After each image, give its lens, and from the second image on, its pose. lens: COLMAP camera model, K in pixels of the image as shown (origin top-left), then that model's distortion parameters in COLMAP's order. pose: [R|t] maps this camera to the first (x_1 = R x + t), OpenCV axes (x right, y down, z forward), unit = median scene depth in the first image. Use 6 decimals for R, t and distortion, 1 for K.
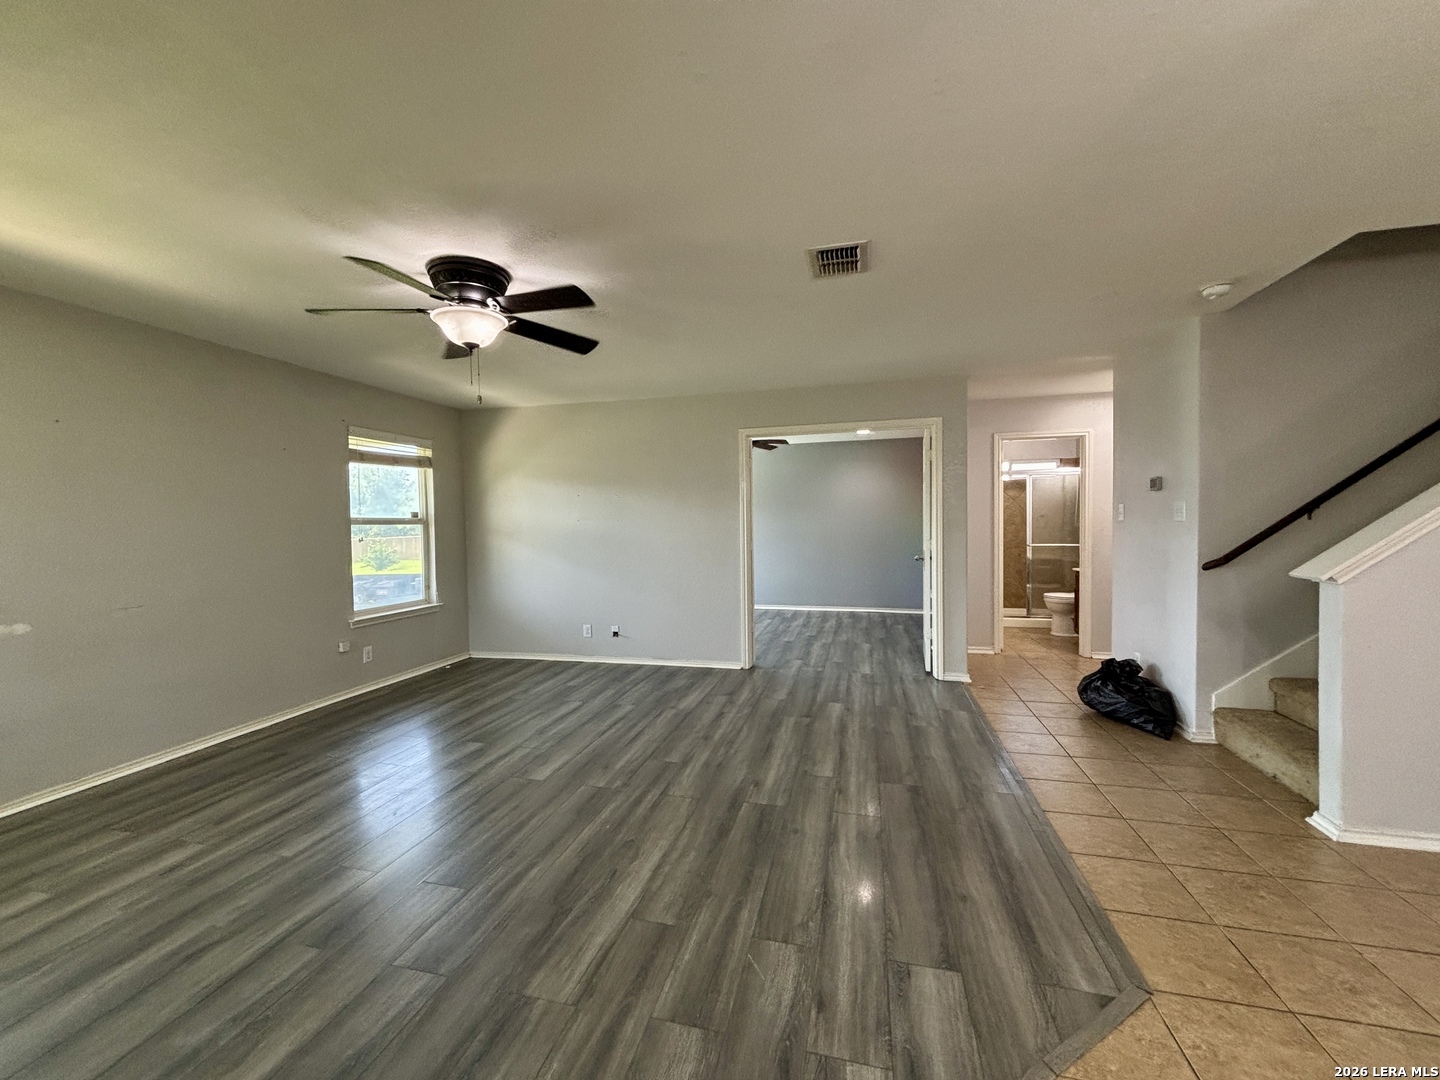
lens RADIAL K [[579.2, 0, 720.1], [0, 579.2, 542.2], [0, 0, 1]] dist [0.001429, -0.000322]
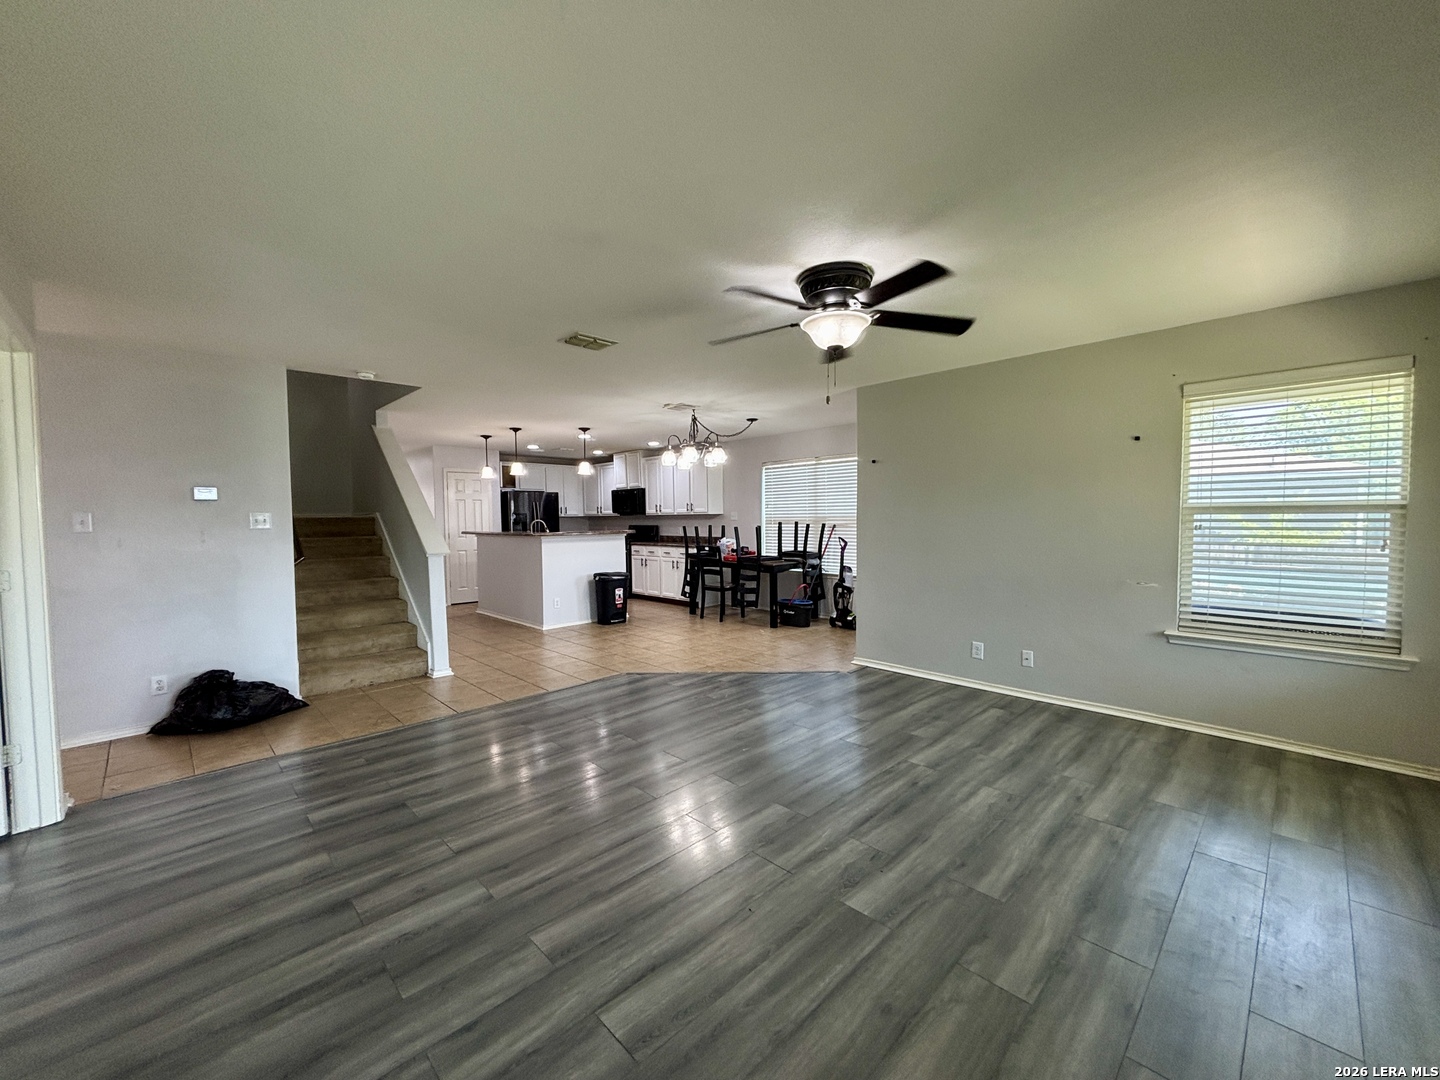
lens RADIAL K [[579.2, 0, 718.8], [0, 579.2, 545.2], [0, 0, 1]] dist [0.001429, -0.000322]
pose [[-0.851551, -0.004058, 0.524257, -0.537968], [0.040940, 0.996402, 0.074212, -0.048106], [-0.522672, 0.084658, -0.848320, 1.361991]]
